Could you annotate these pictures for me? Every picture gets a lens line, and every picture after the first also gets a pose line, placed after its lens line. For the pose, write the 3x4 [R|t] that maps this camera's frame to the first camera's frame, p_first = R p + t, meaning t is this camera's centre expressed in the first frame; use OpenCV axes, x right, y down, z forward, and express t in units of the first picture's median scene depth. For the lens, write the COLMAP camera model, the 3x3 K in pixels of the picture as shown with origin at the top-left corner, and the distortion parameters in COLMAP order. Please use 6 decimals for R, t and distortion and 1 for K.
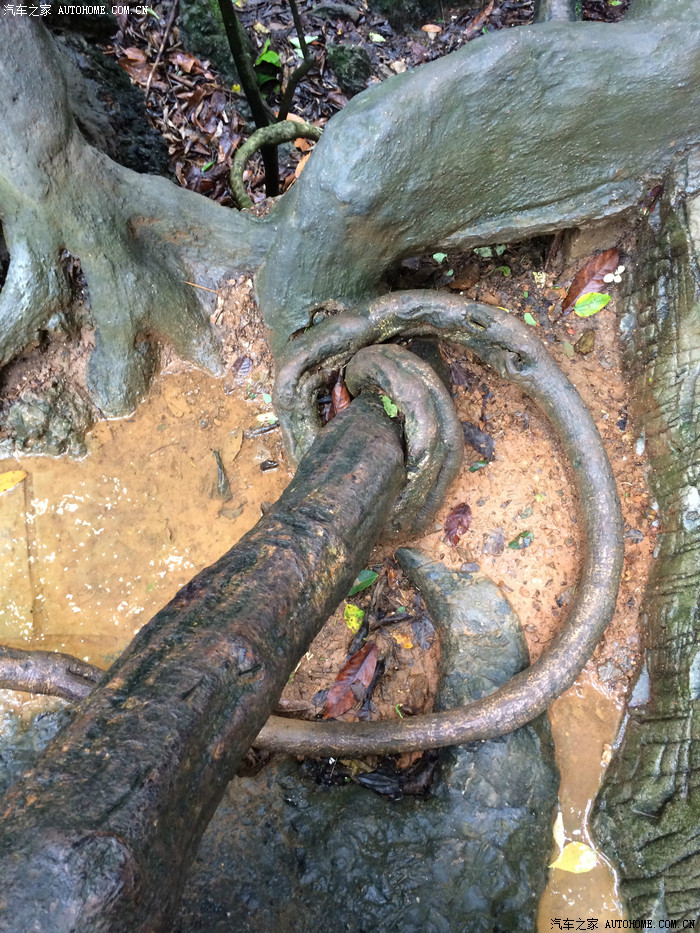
lens RADIAL K [[802.5, 0, 350.0], [0, 802.5, 466.5], [0, 0, 1]] dist [0.105217, -0.148106]
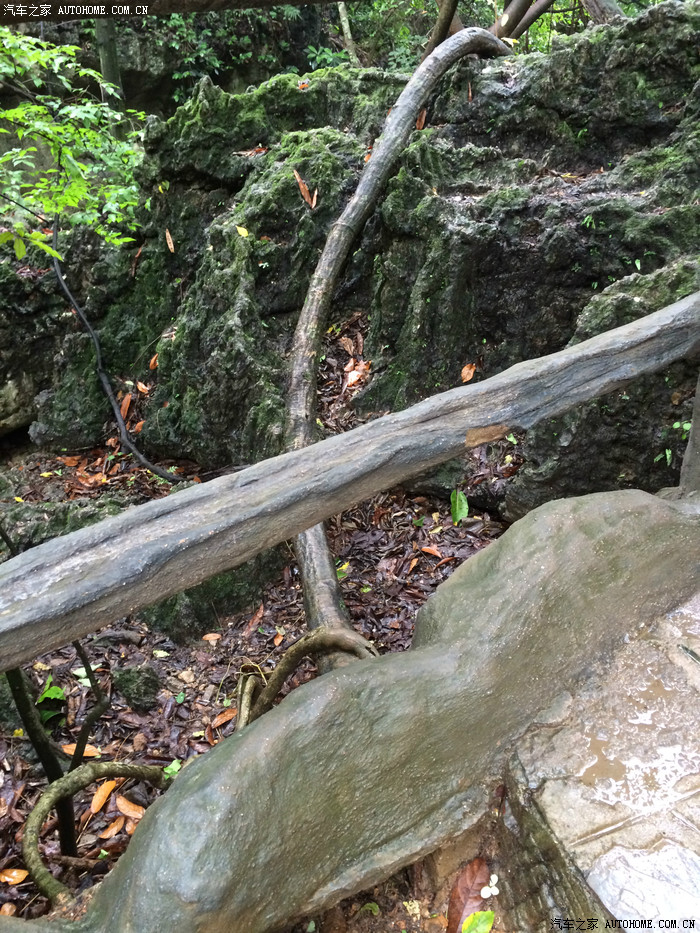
lens RADIAL K [[802.5, 0, 350.0], [0, 802.5, 466.5], [0, 0, 1]] dist [0.105217, -0.148106]
pose [[0.948732, -0.113597, 0.294962, -0.039374], [0.270910, 0.772983, -0.573676, -0.112945], [-0.162832, 0.624174, 0.764129, 0.028847]]
